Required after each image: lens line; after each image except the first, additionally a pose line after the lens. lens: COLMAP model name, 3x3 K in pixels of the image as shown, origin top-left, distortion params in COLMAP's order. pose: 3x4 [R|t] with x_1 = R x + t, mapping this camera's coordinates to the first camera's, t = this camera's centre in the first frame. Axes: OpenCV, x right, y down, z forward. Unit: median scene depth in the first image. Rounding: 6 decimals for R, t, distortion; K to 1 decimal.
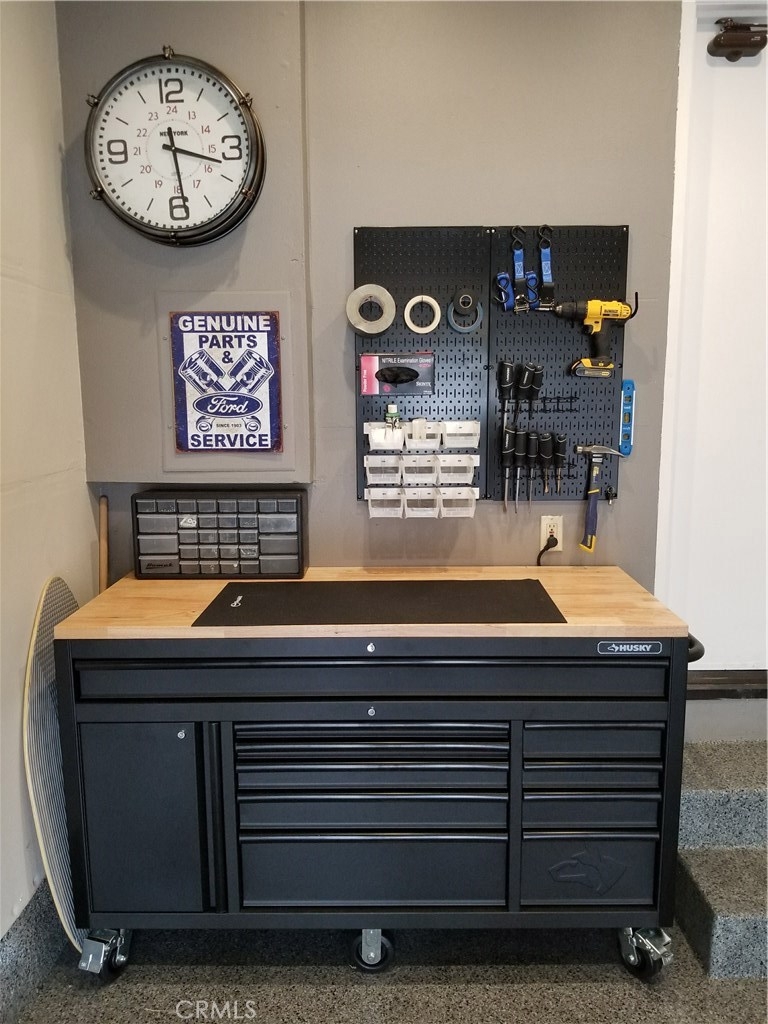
lens RADIAL K [[767.0, 0, 389.7], [0, 767.0, 514.0], [0, 0, 1]] dist [0.083799, -0.120548]
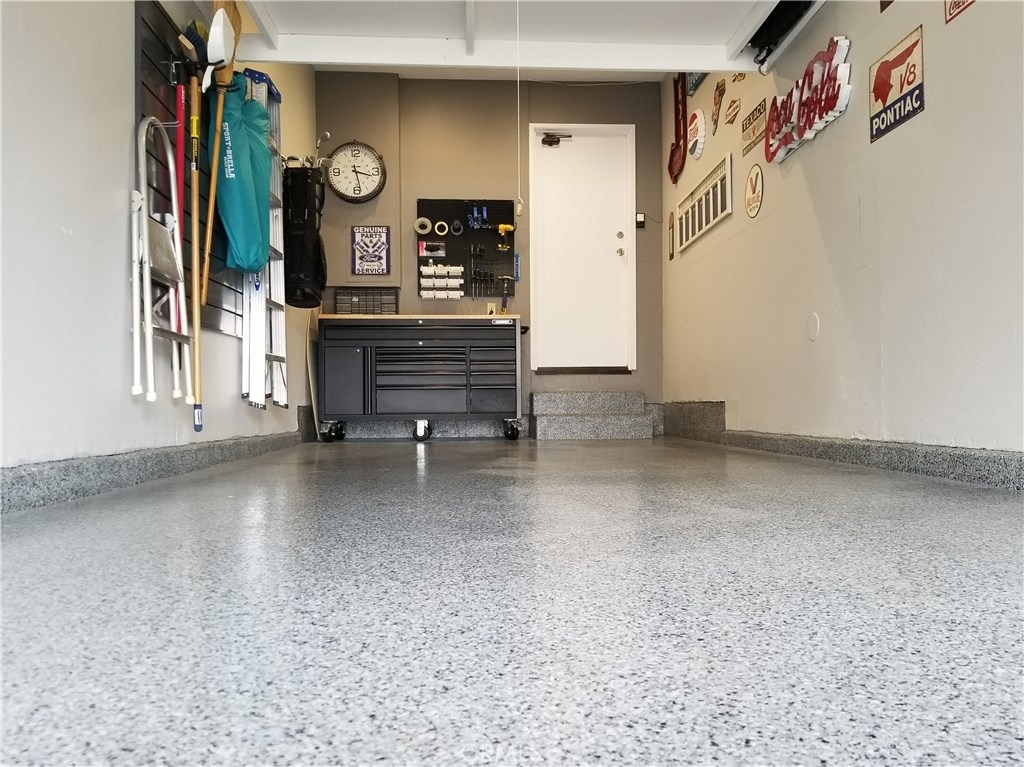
lens RADIAL K [[767.0, 0, 512.0], [0, 767.0, 383.5], [0, 0, 1]] dist [0.083799, -0.120548]
pose [[0.998035, 0.001146, 0.062648, 0.124965], [0.009462, 0.985611, -0.168764, 0.780065], [-0.061940, 0.169026, 0.983663, -1.692026]]
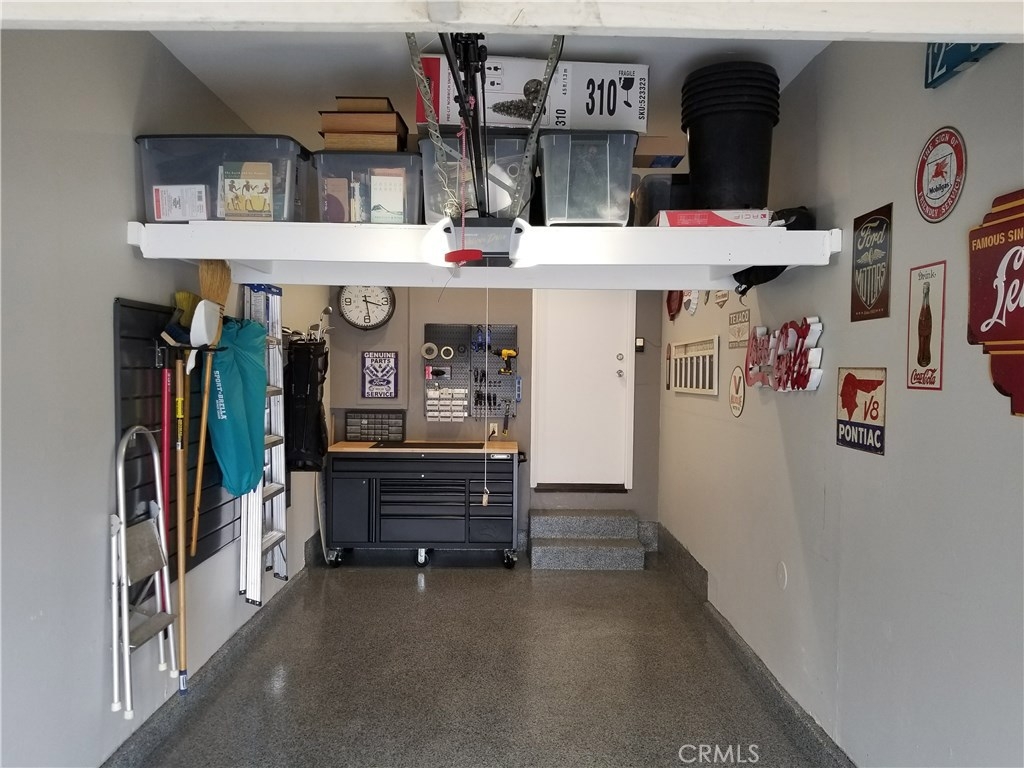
lens RADIAL K [[723.4, 0, 501.0], [0, 723.4, 399.0], [0, 0, 1]] dist [0.133848, -0.221266]
pose [[0.999850, 0.016927, 0.003618, 0.243317], [-0.016433, 0.993930, -0.108784, 0.216059], [-0.005438, 0.108708, 0.994059, -1.748417]]
